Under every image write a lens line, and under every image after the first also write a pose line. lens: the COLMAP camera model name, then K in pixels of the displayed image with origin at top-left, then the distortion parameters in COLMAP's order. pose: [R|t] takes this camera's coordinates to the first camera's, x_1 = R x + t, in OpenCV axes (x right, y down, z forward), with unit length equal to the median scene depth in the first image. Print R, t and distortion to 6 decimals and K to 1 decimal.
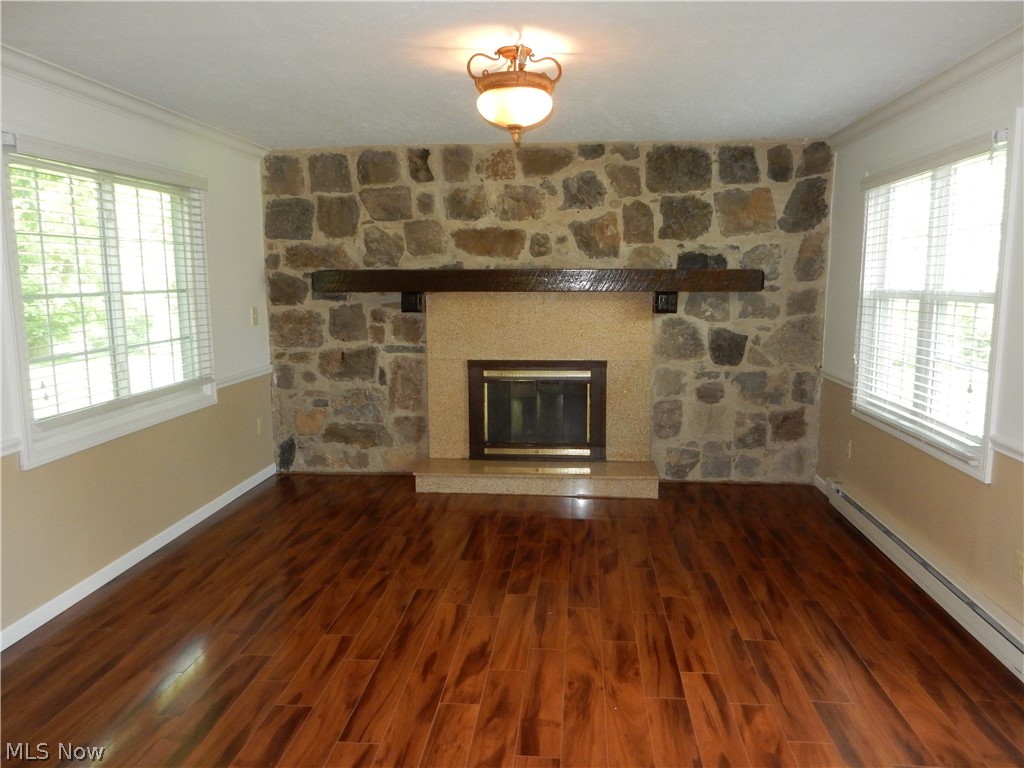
lens RADIAL K [[757.2, 0, 510.6], [0, 757.2, 387.0], [0, 0, 1]] dist [0.001613, -0.001313]
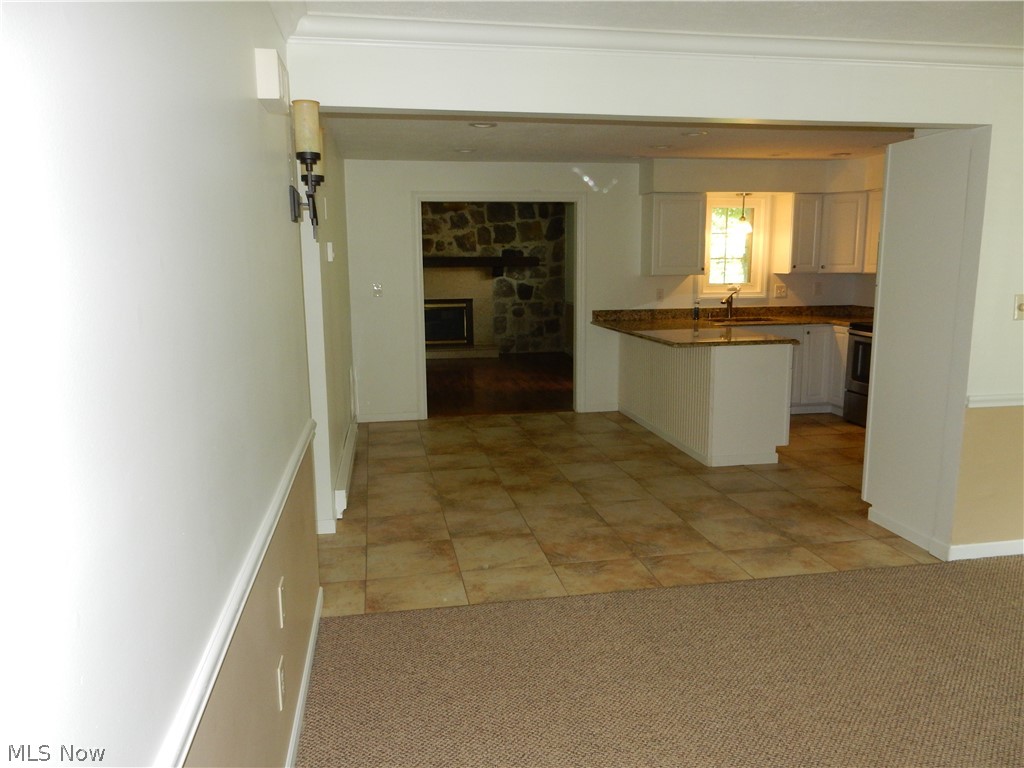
lens RADIAL K [[757.2, 0, 515.7], [0, 757.2, 382.1], [0, 0, 1]] dist [0.001613, -0.001313]
pose [[0.963095, -0.046565, 0.265103, -0.350424], [0.043200, 0.998895, 0.018514, 0.173709], [-0.265672, -0.006378, 0.964042, -1.165773]]
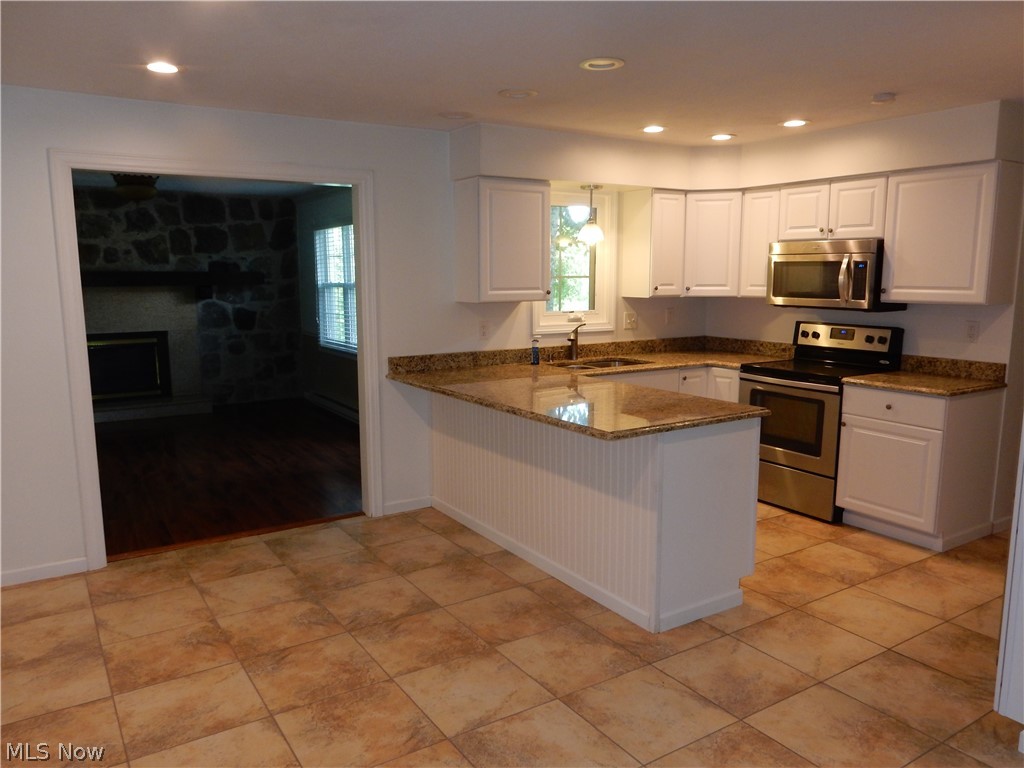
lens RADIAL K [[757.2, 0, 513.0], [0, 757.2, 382.2], [0, 0, 1]] dist [0.001613, -0.001313]
pose [[0.788406, -0.087595, 0.608887, -0.268899], [0.089673, 0.995602, 0.027117, 0.091711], [-0.608584, 0.033221, 0.792794, -0.654658]]
